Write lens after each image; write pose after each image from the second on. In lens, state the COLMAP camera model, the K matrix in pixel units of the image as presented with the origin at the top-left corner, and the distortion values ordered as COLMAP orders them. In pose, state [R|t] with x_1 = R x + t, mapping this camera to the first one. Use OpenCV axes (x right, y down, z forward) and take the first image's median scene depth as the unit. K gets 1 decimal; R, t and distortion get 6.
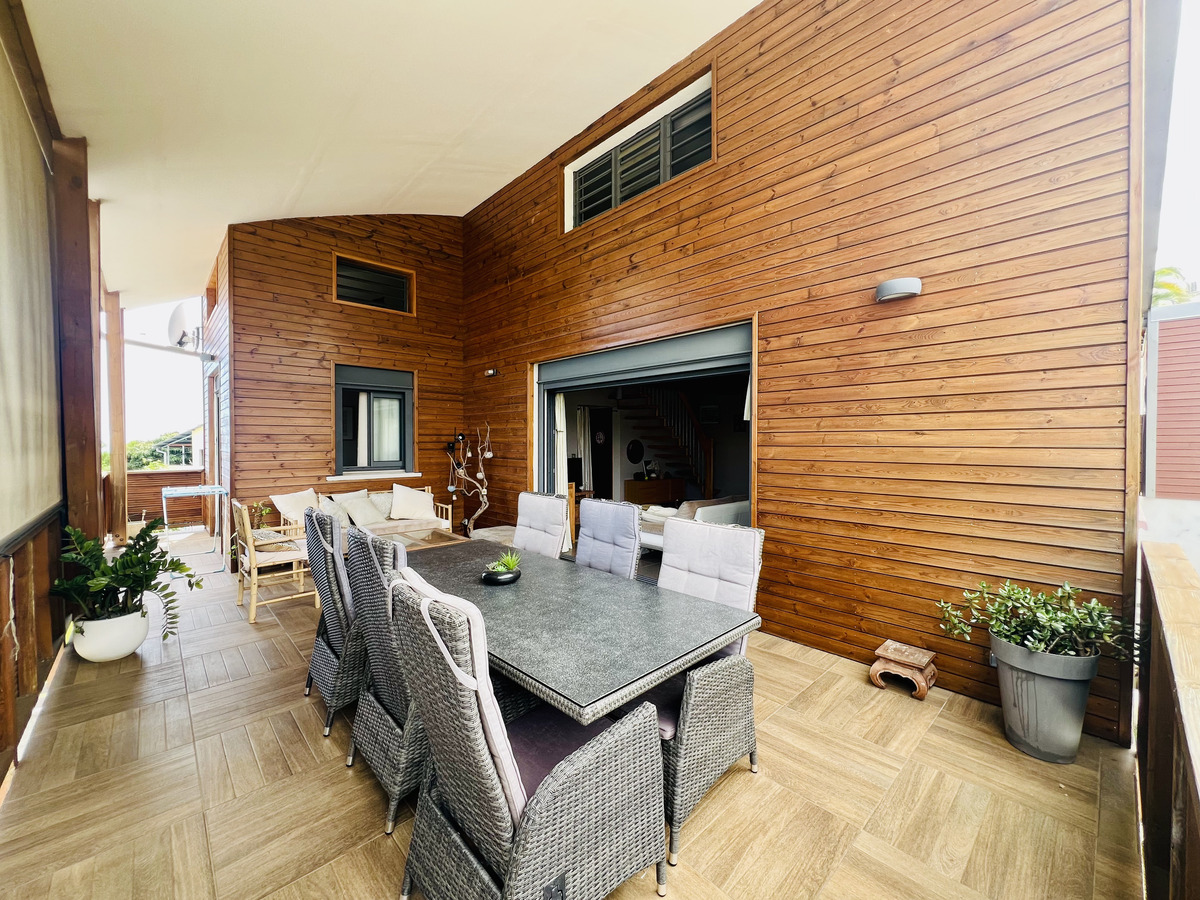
lens RADIAL K [[484.6, 0, 599.6], [0, 484.6, 447.2], [0, 0, 1]] dist [0.004337, 0.000042]
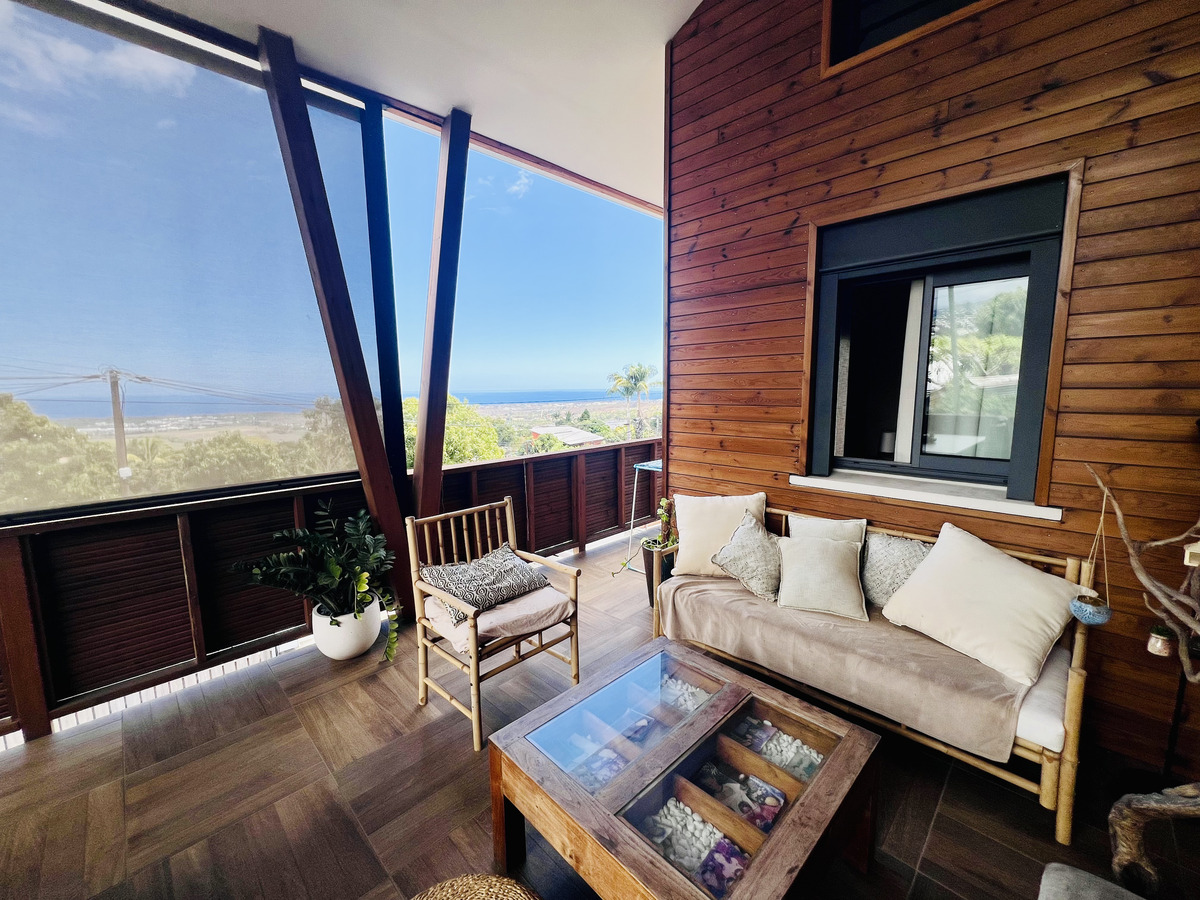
lens RADIAL K [[484.6, 0, 600.4], [0, 484.6, 447.4], [0, 0, 1]] dist [0.004337, 0.000042]
pose [[0.033944, 0.120604, -0.992120, -0.082065], [-0.011629, 0.992673, 0.120273, -0.022578], [0.999356, 0.007455, 0.035098, 0.754213]]
